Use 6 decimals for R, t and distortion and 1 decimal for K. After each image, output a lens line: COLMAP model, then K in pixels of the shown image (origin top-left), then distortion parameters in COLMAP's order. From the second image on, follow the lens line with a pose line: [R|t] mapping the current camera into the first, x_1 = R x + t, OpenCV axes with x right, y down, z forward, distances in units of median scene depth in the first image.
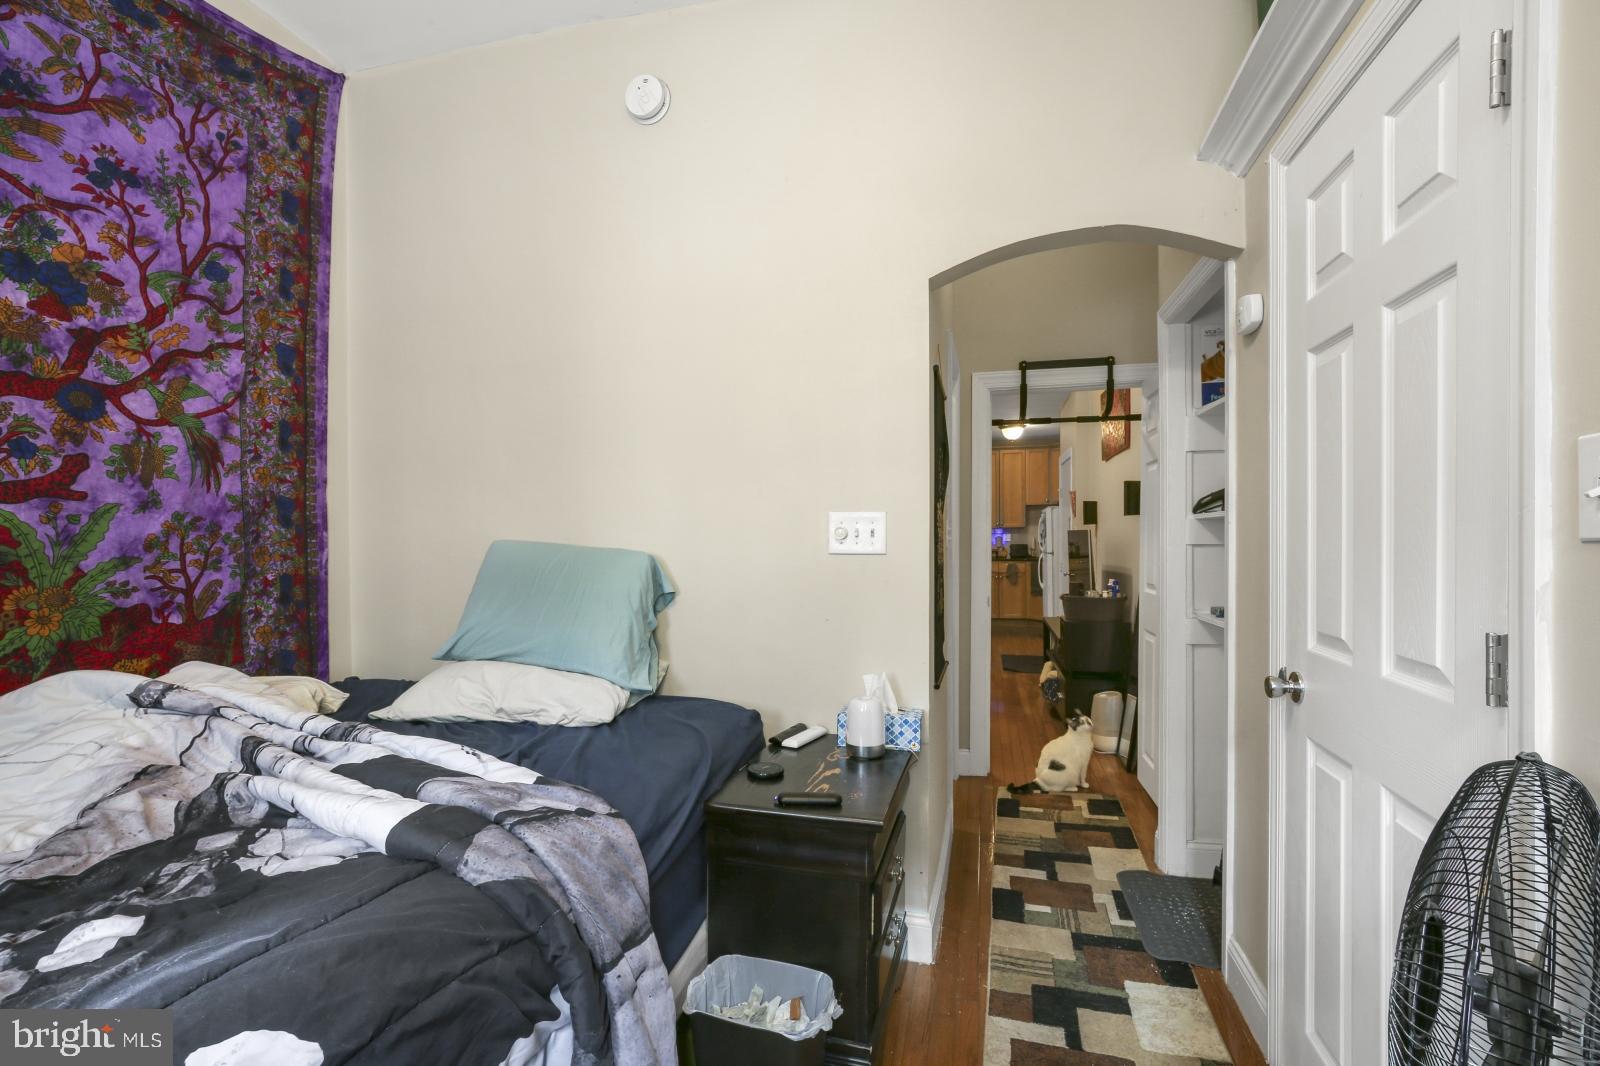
lens RADIAL K [[718.6, 0, 799.1], [0, 718.6, 537.6], [0, 0, 1]] dist [-0.022919, 0.004237]
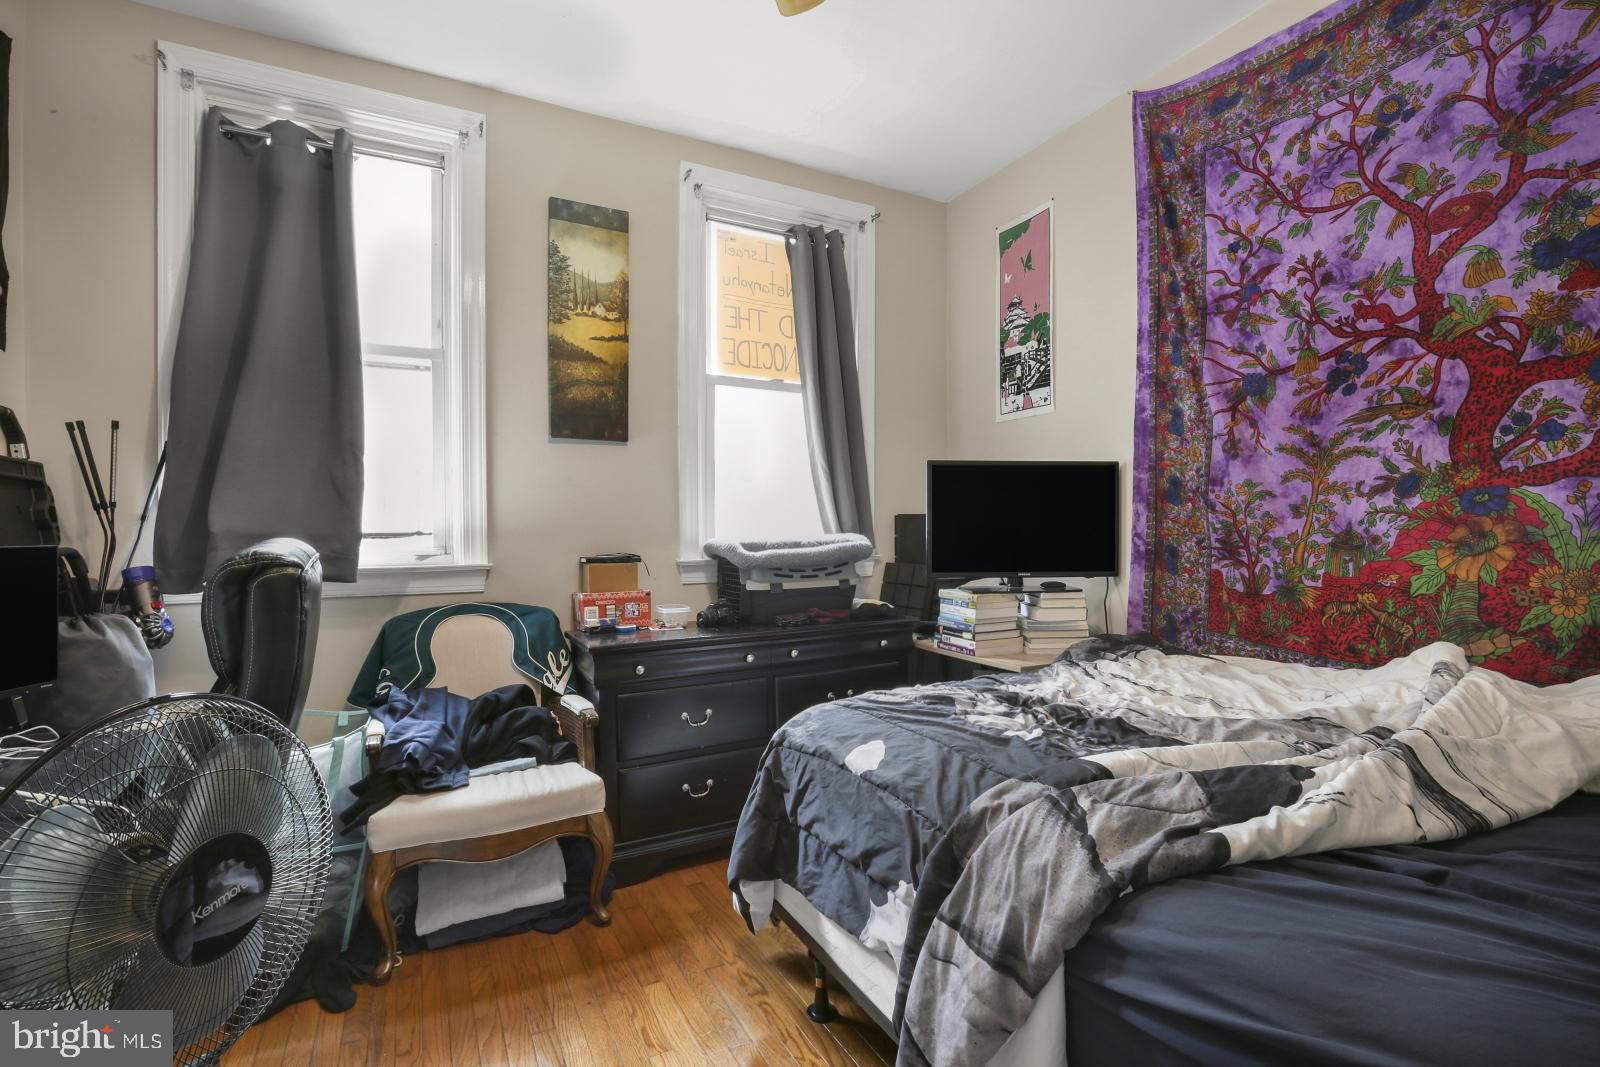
lens RADIAL K [[718.6, 0, 807.9], [0, 718.6, 532.3], [0, 0, 1]] dist [-0.022919, 0.004237]
pose [[-0.731032, 0.010266, -0.682266, 0.381227], [0.009579, 0.999943, 0.004782, 0.005271], [0.682276, -0.003040, -0.731089, 0.999120]]
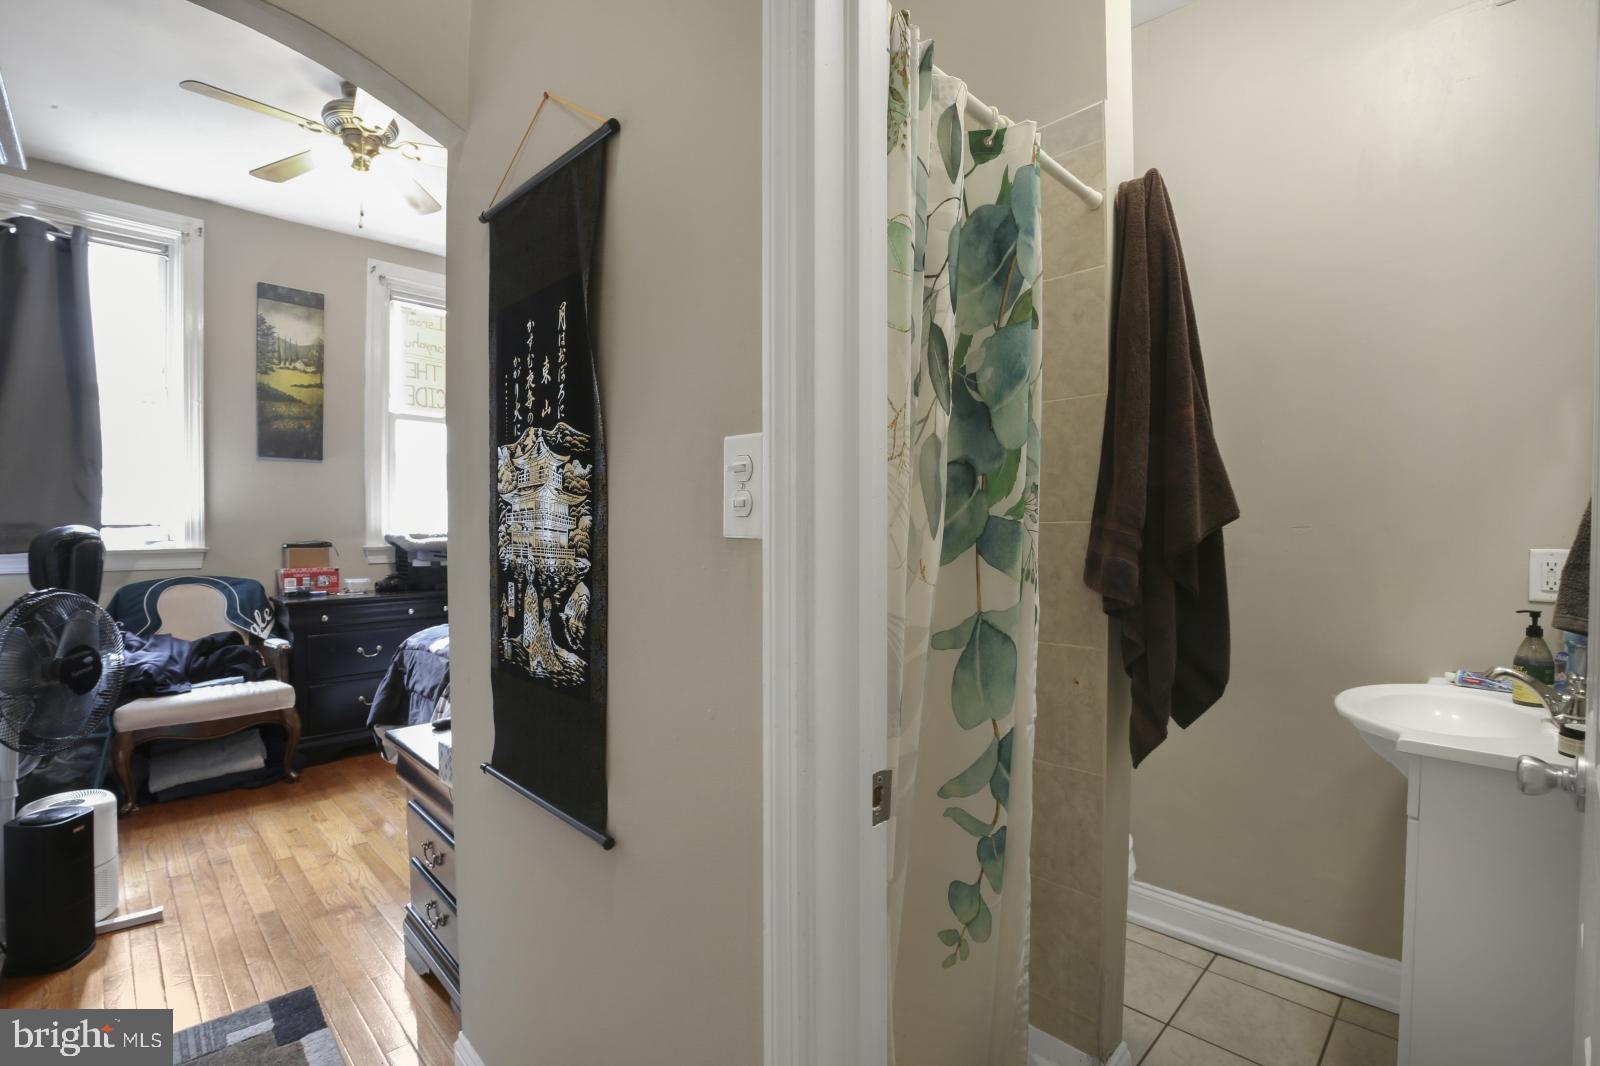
lens RADIAL K [[718.6, 0, 792.5], [0, 718.6, 533.2], [0, 0, 1]] dist [-0.022919, 0.004237]
pose [[-0.515515, 0.011762, -0.856800, 0.550334], [0.000411, 0.999909, 0.013479, 0.004148], [0.856881, 0.006597, -0.515473, 1.465028]]
